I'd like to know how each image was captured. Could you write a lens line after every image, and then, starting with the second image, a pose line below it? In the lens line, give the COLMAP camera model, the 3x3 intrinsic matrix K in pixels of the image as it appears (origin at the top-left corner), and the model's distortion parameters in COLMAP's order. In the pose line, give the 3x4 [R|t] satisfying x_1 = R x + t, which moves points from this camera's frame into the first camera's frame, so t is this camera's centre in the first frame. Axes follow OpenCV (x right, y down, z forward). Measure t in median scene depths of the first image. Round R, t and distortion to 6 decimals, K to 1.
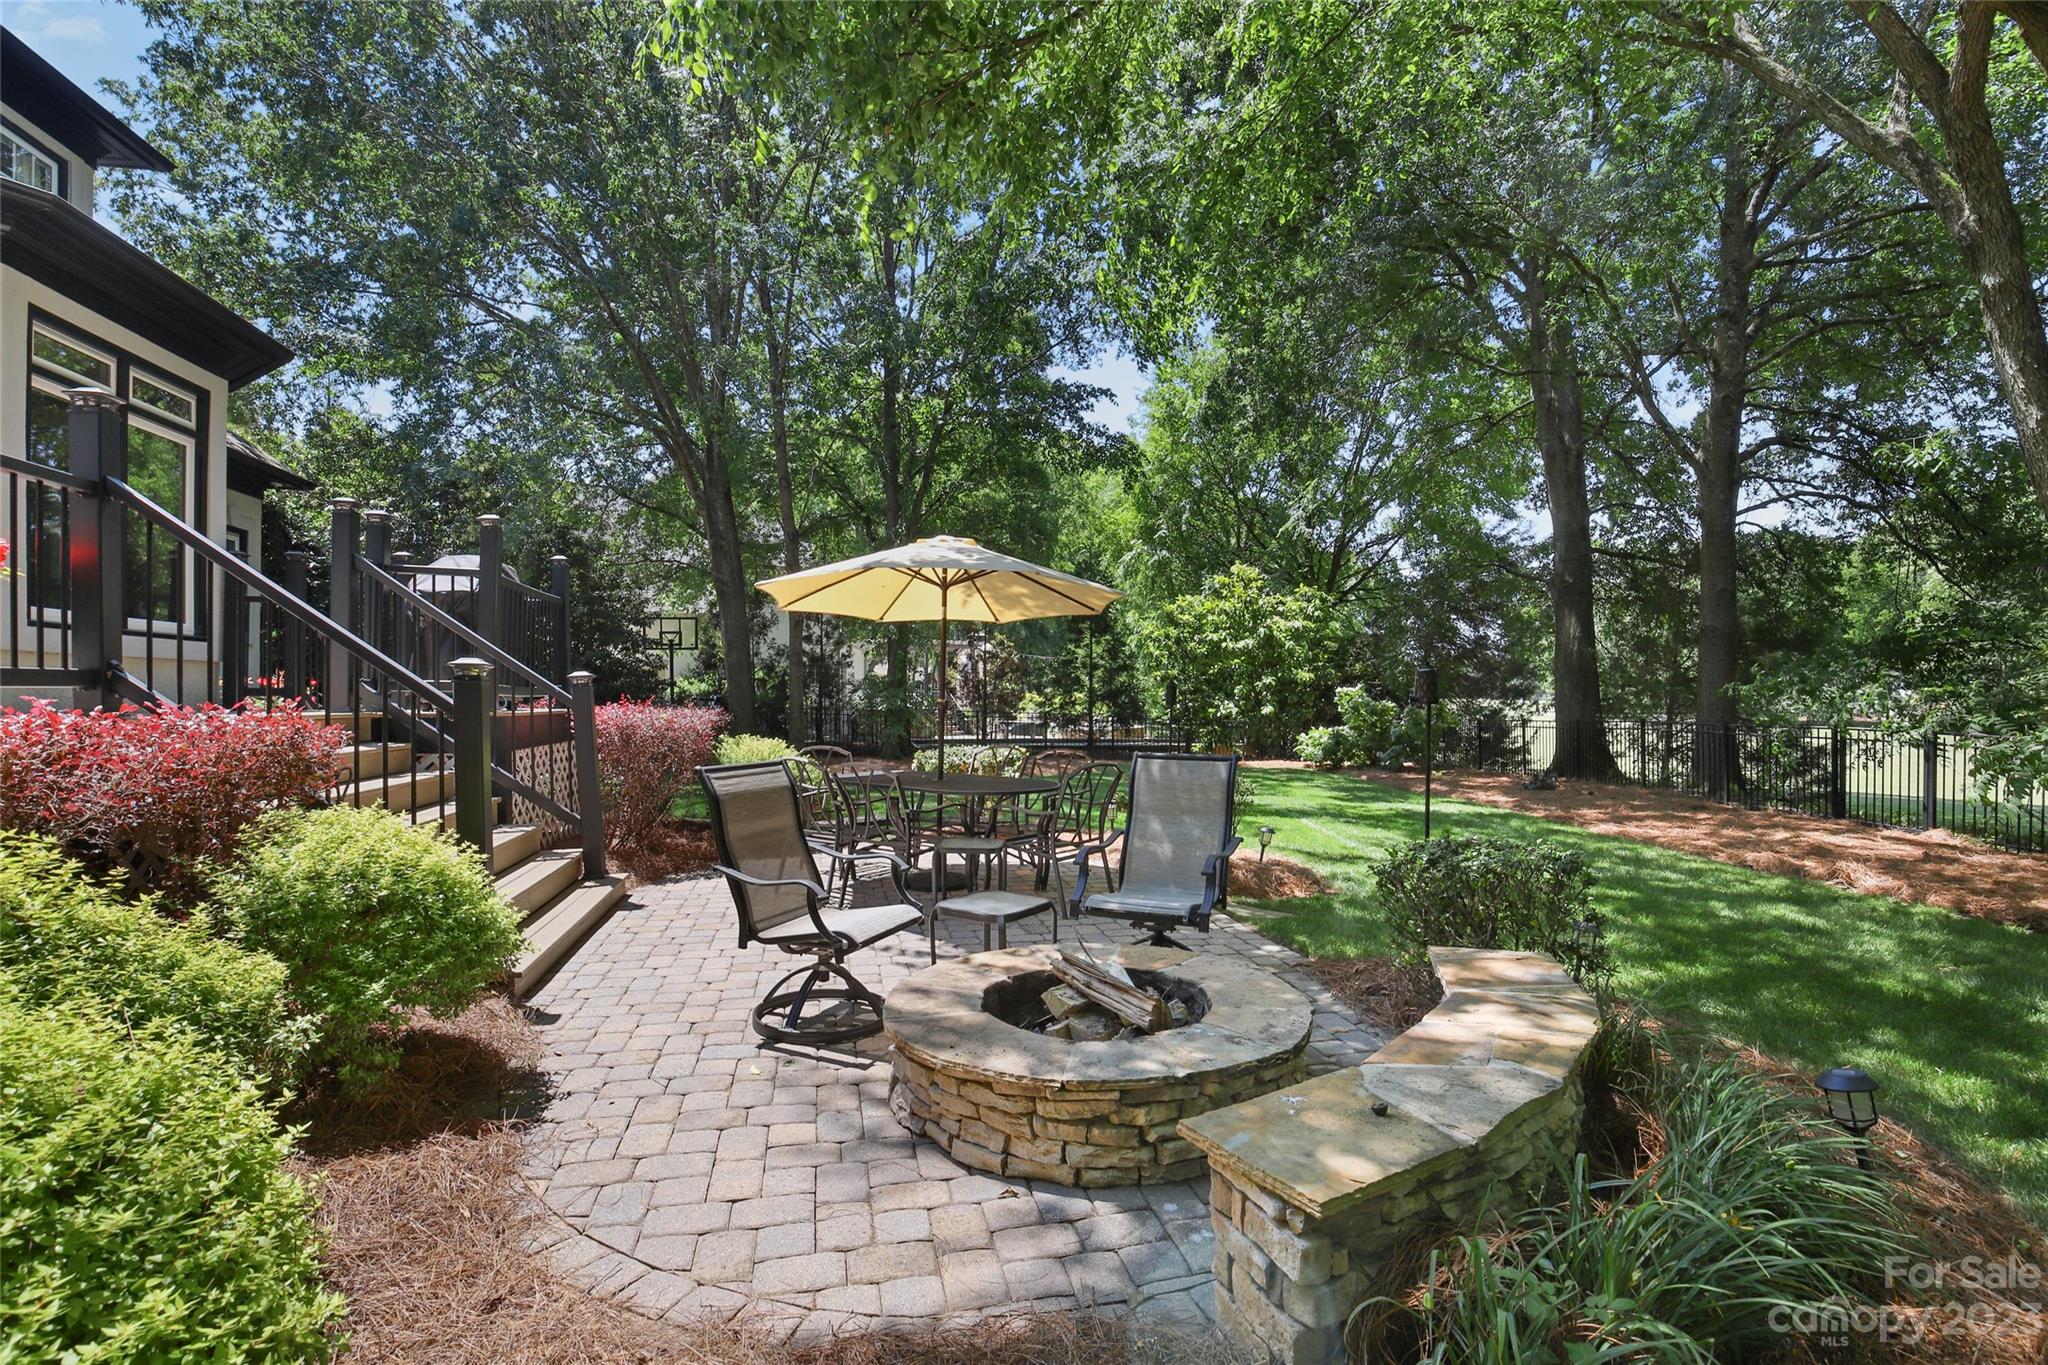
lens RADIAL K [[948.8, 0, 1023.6], [0, 948.8, 687.9], [0, 0, 1]] dist [-0.030812, 0.007543]
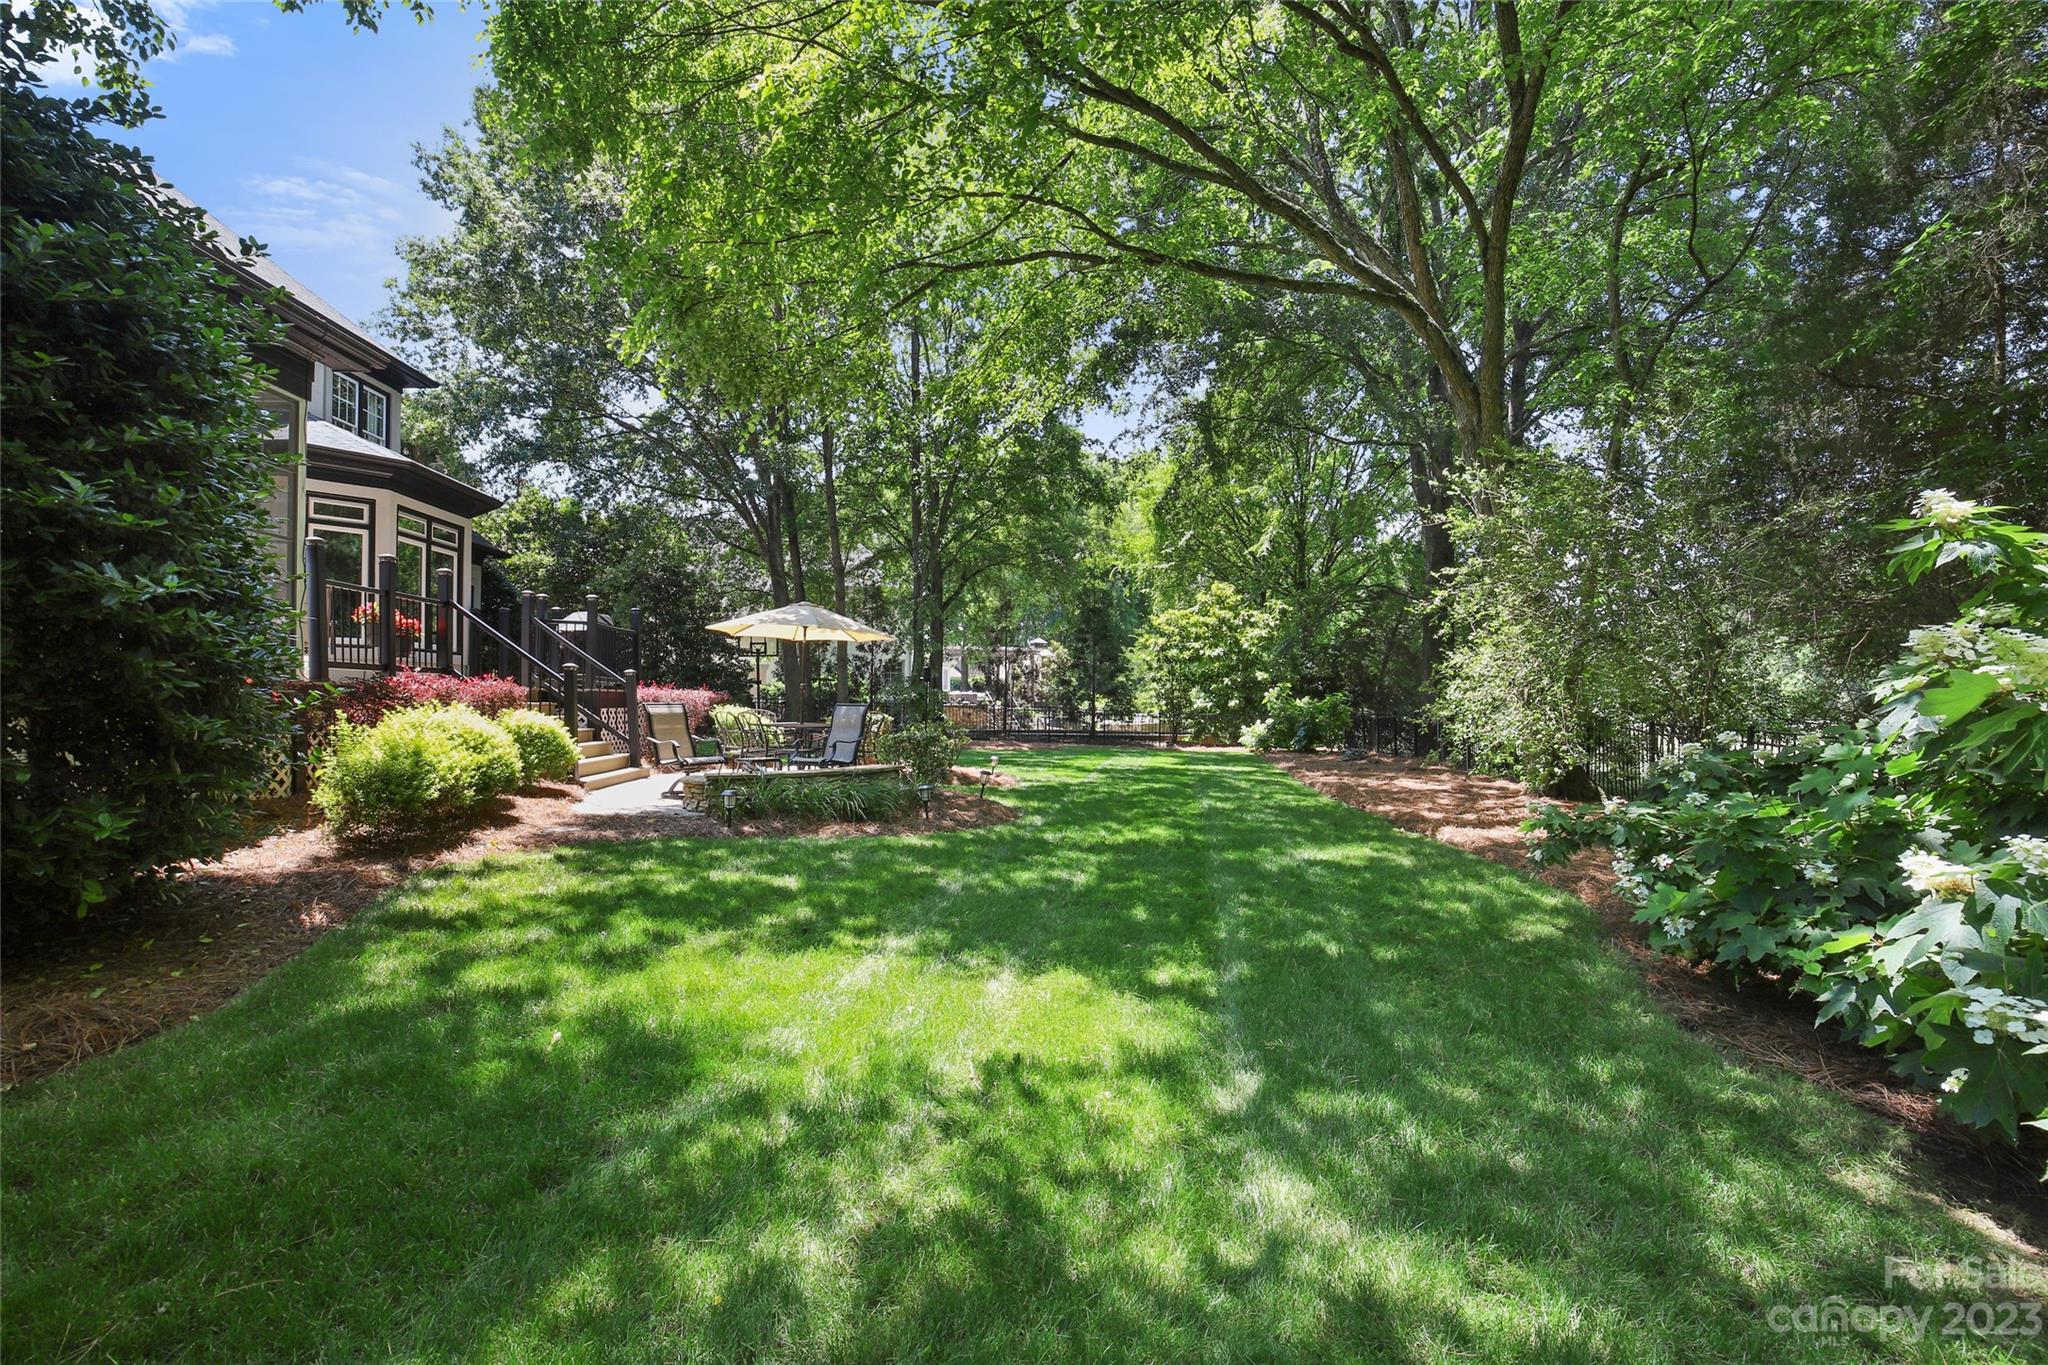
lens RADIAL K [[948.8, 0, 1023.6], [0, 948.8, 687.9], [0, 0, 1]] dist [-0.030812, 0.007543]
pose [[0.989390, 0.002061, -0.145269, 0.188565], [-0.002682, 0.999988, -0.004079, 0.008079], [0.145259, 0.004426, 0.989384, -0.255978]]
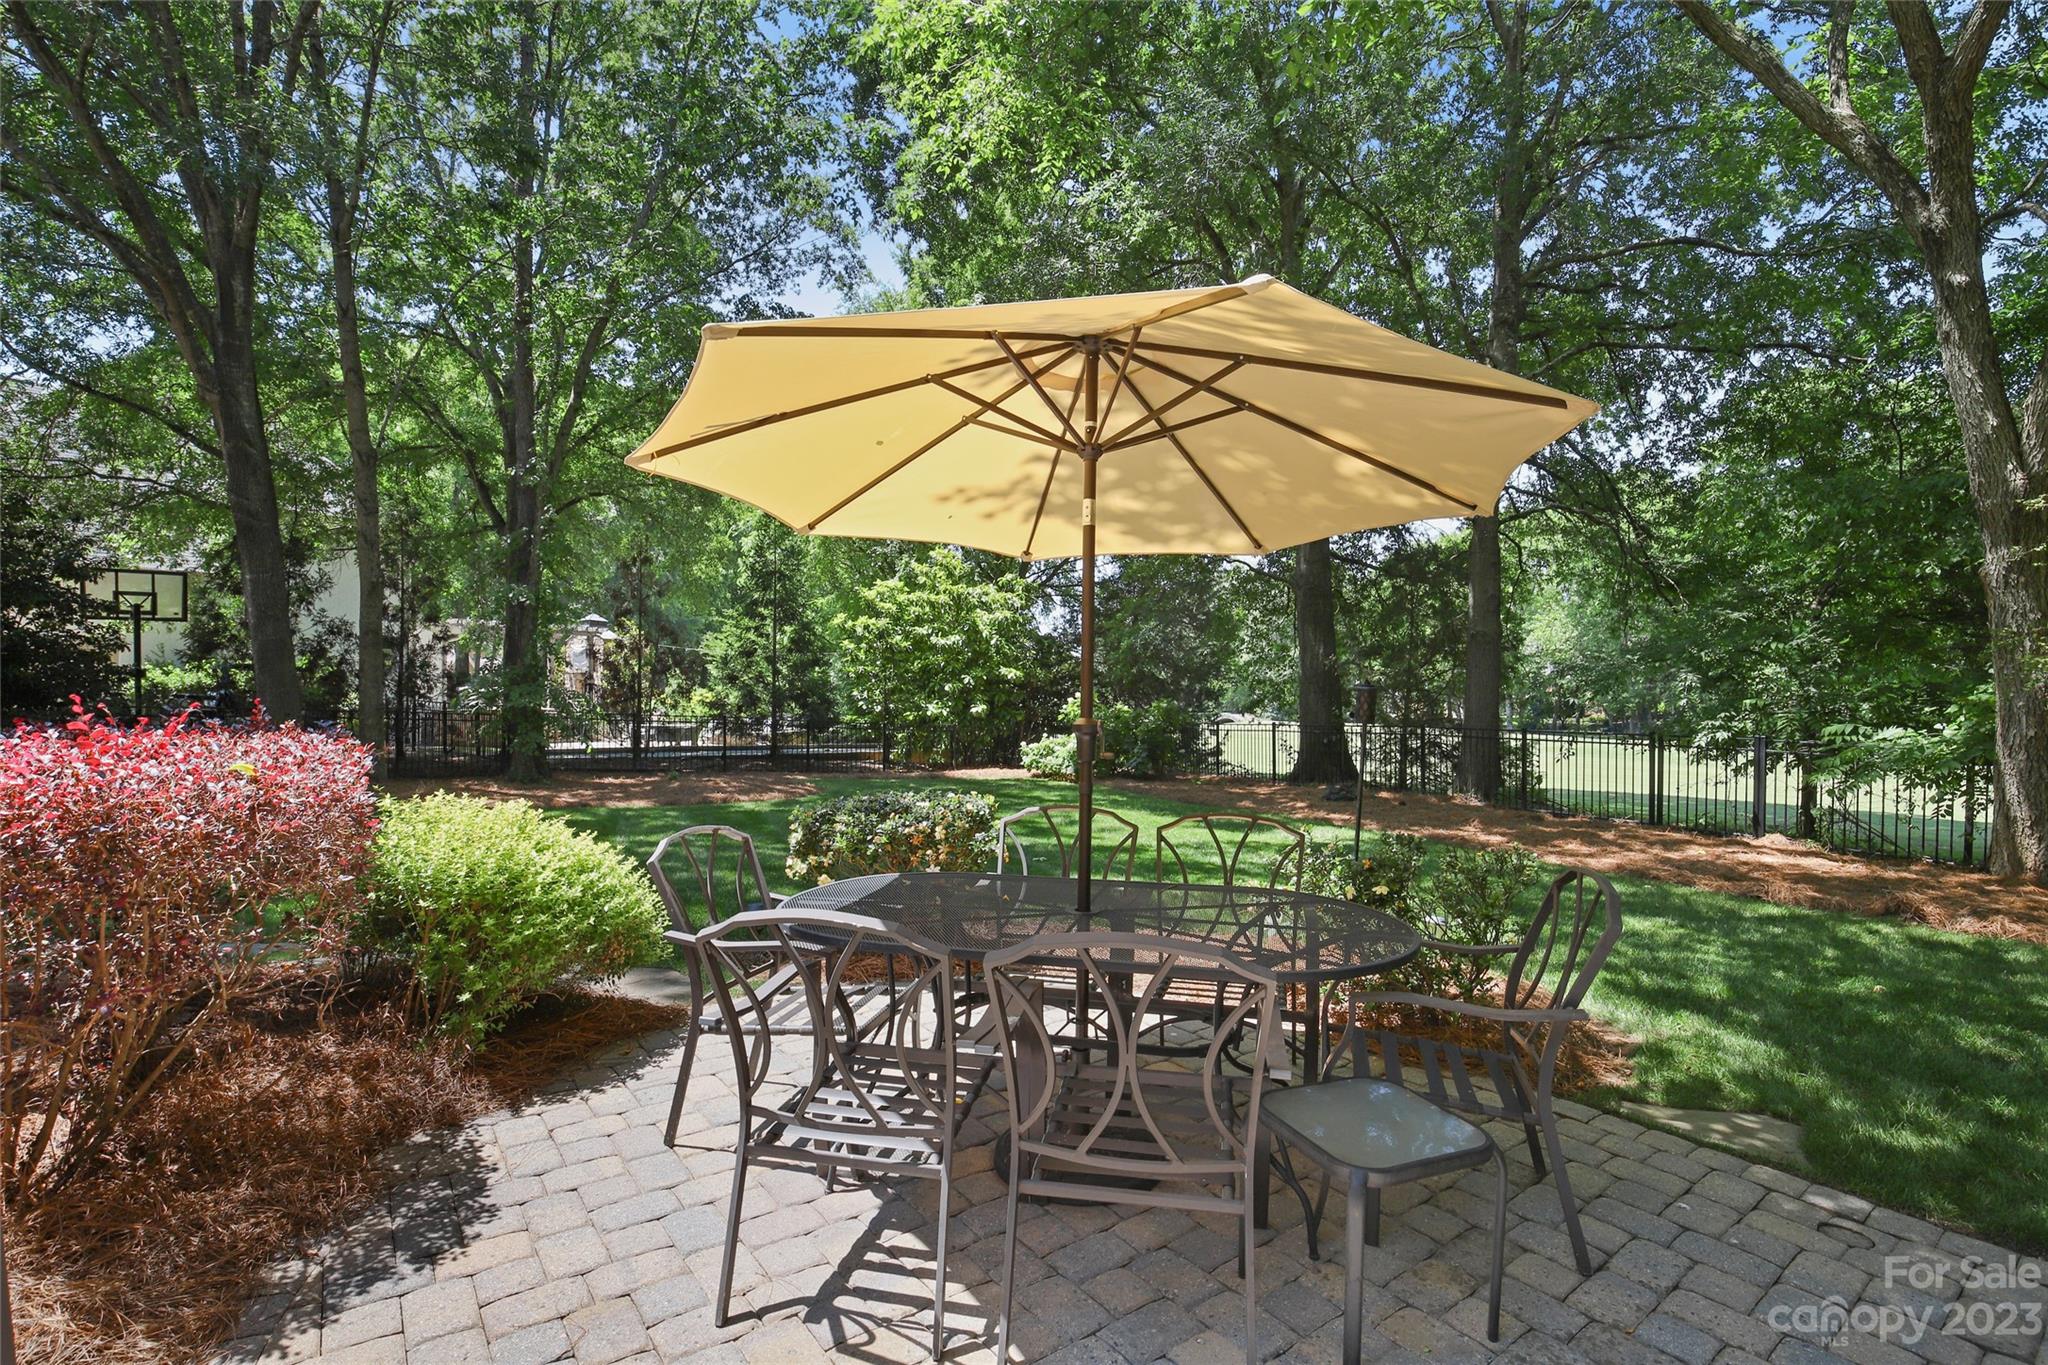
lens RADIAL K [[948.8, 0, 1023.6], [0, 948.8, 687.9], [0, 0, 1]] dist [-0.030812, 0.007543]
pose [[0.910501, 0.008611, 0.413417, -0.087210], [-0.009216, 0.999957, -0.000530, 0.000383], [-0.413404, -0.003328, 0.910541, 0.183446]]
